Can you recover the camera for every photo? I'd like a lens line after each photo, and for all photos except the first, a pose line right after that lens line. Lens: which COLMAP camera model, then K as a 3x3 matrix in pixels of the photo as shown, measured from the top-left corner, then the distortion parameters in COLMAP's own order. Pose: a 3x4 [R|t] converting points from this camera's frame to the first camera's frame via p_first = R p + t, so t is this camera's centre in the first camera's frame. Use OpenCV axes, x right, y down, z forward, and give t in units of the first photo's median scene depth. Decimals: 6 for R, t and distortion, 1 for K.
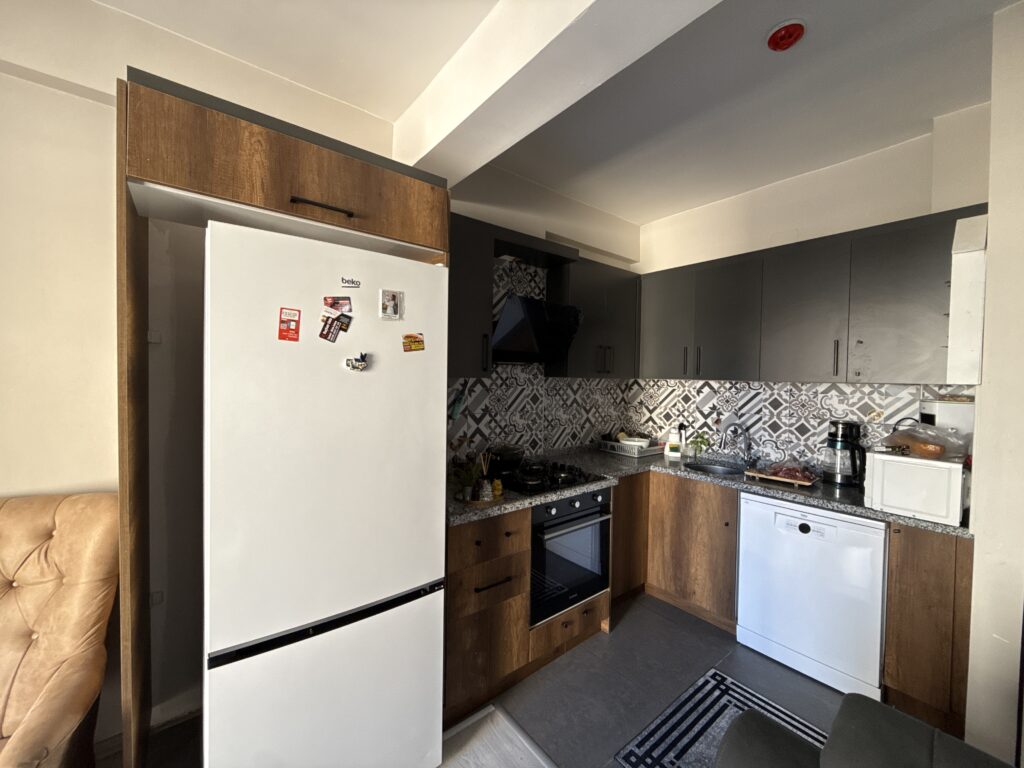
lens RADIAL K [[406.6, 0, 510.5], [0, 406.6, 384.1], [0, 0, 1]] dist [-0.002252, 0.000720]
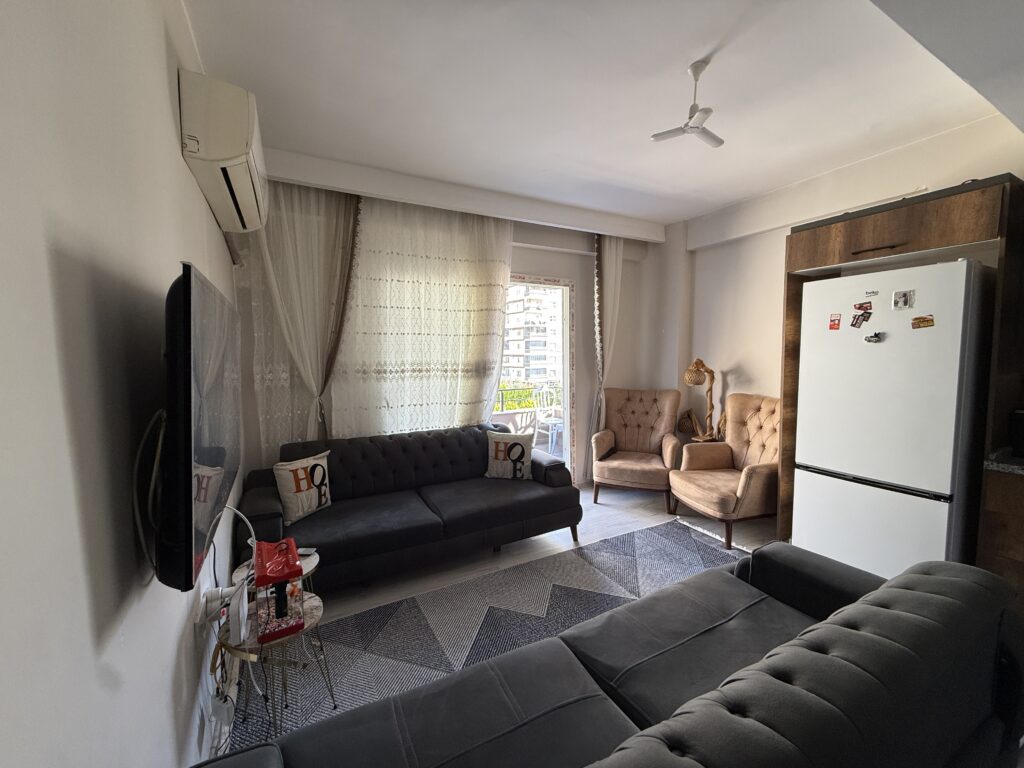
lens RADIAL K [[406.6, 0, 510.2], [0, 406.6, 383.3], [0, 0, 1]] dist [-0.002252, 0.000720]
pose [[-0.177684, 0.058784, -0.982330, 0.898410], [-0.013605, 0.997972, 0.062181, 0.029610], [0.983994, 0.024413, -0.176524, -0.126813]]
